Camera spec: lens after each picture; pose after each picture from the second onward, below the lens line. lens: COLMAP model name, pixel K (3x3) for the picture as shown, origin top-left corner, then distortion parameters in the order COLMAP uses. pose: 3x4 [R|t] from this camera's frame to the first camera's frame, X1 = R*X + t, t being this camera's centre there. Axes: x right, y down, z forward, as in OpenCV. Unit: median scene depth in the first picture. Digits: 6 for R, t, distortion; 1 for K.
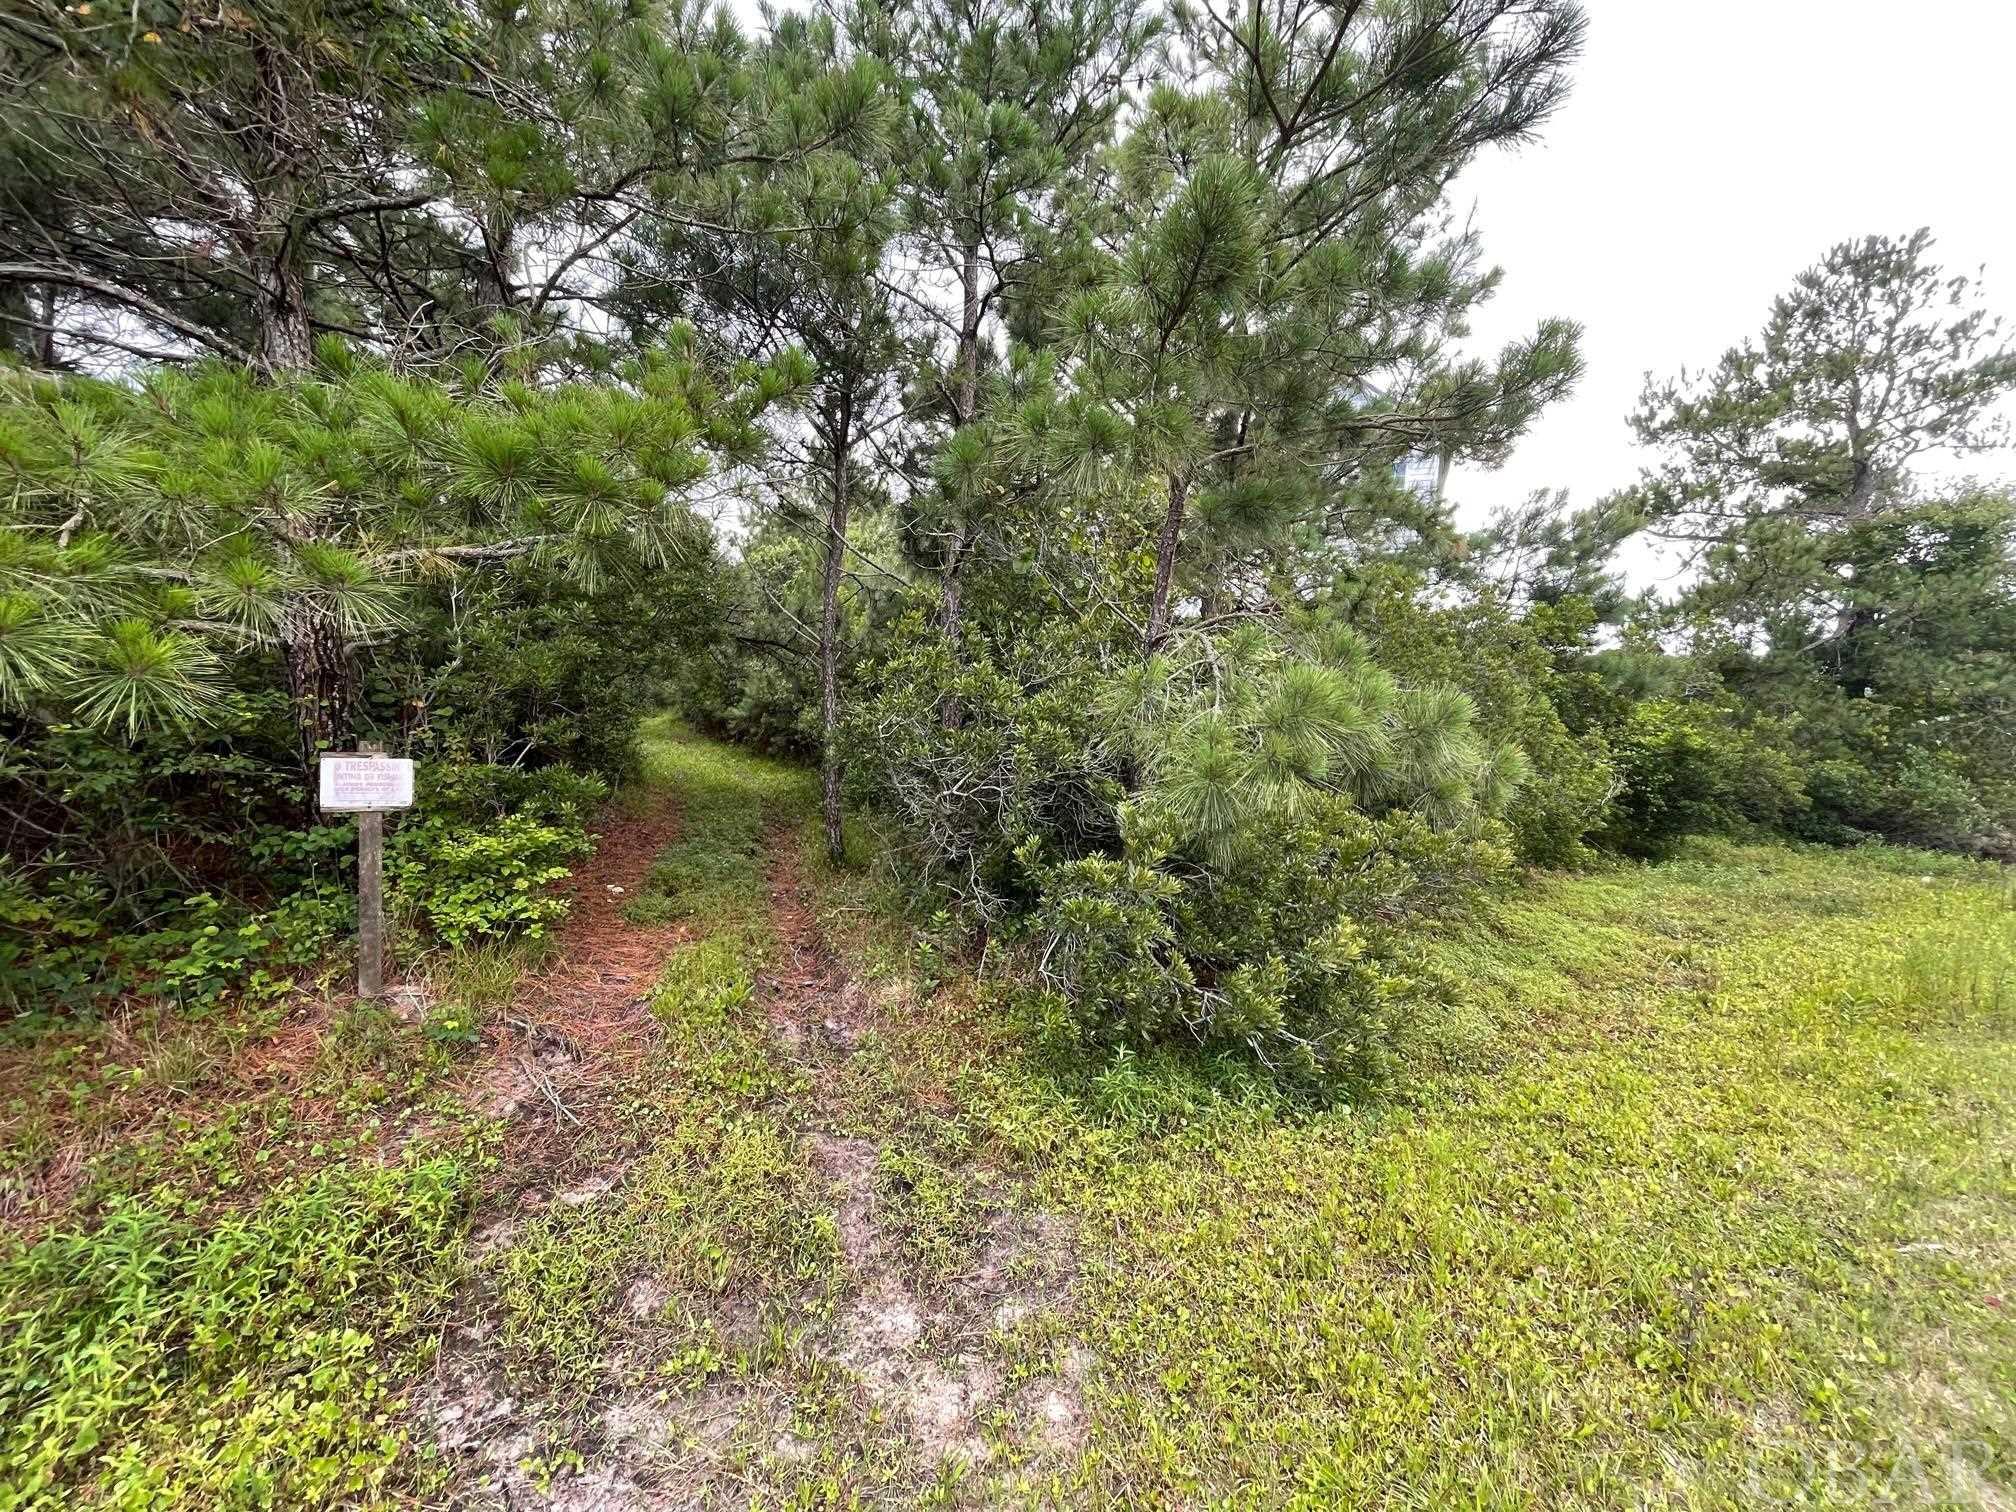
lens RADIAL K [[805.7, 0, 1004.6], [0, 805.7, 763.9], [0, 0, 1]] dist [0.001855, -0.000025]
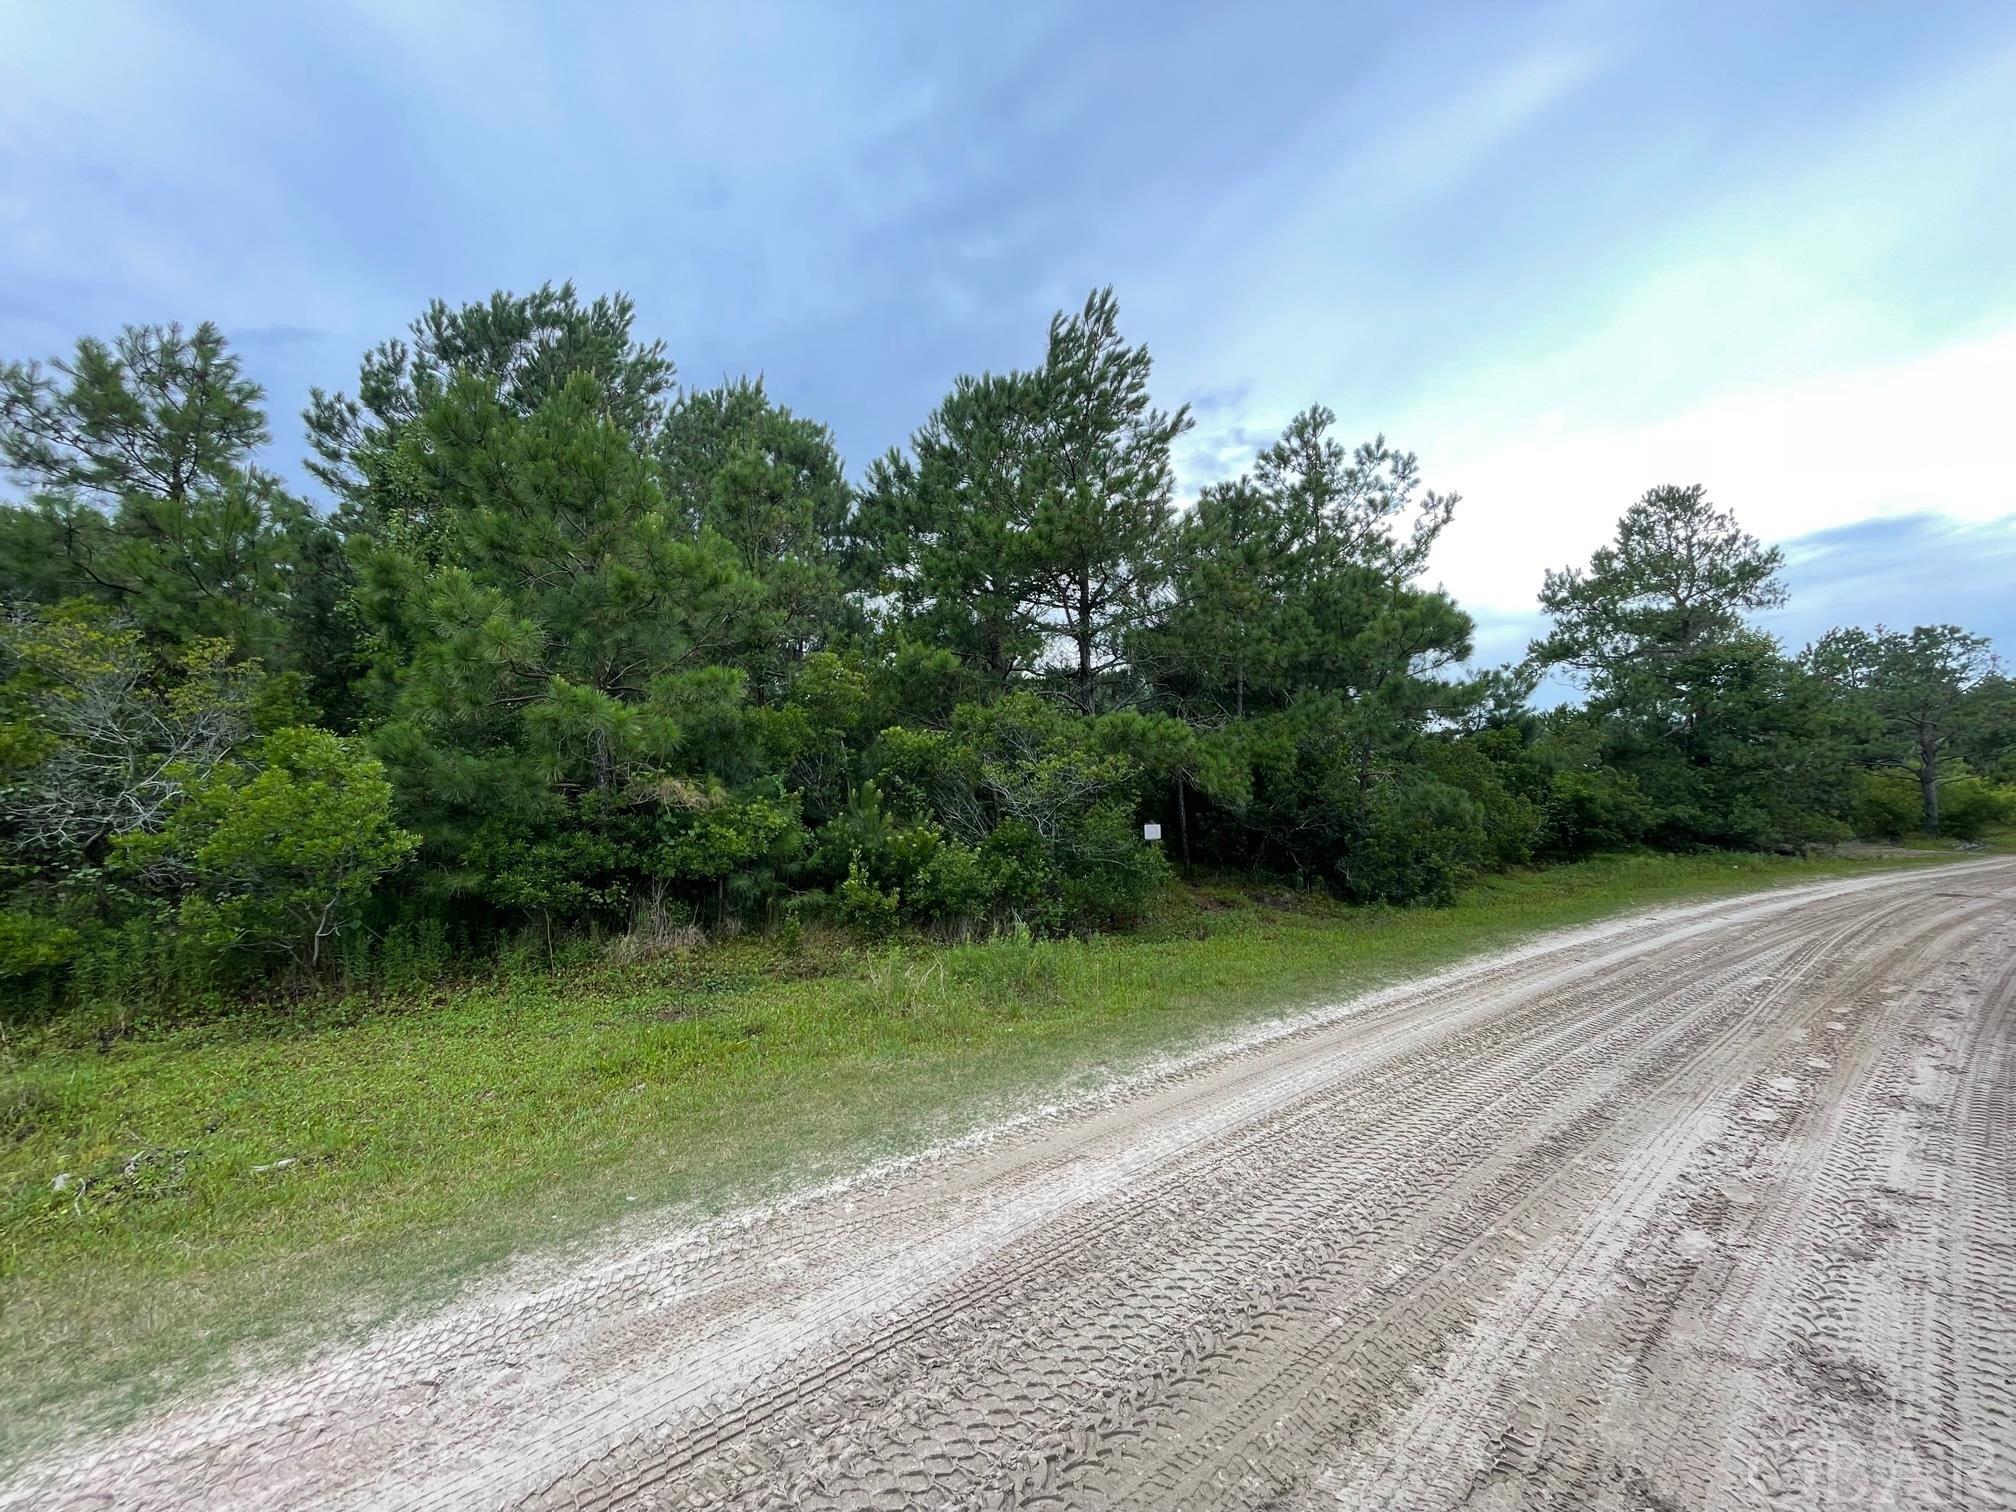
lens RADIAL K [[805.7, 0, 1007.1], [0, 805.7, 741.2], [0, 0, 1]] dist [0.001855, -0.000025]
pose [[0.998865, -0.046594, 0.009901, -0.323671], [0.047517, 0.989223, -0.138493, 0.024990], [-0.003342, 0.138806, 0.990314, -0.563649]]
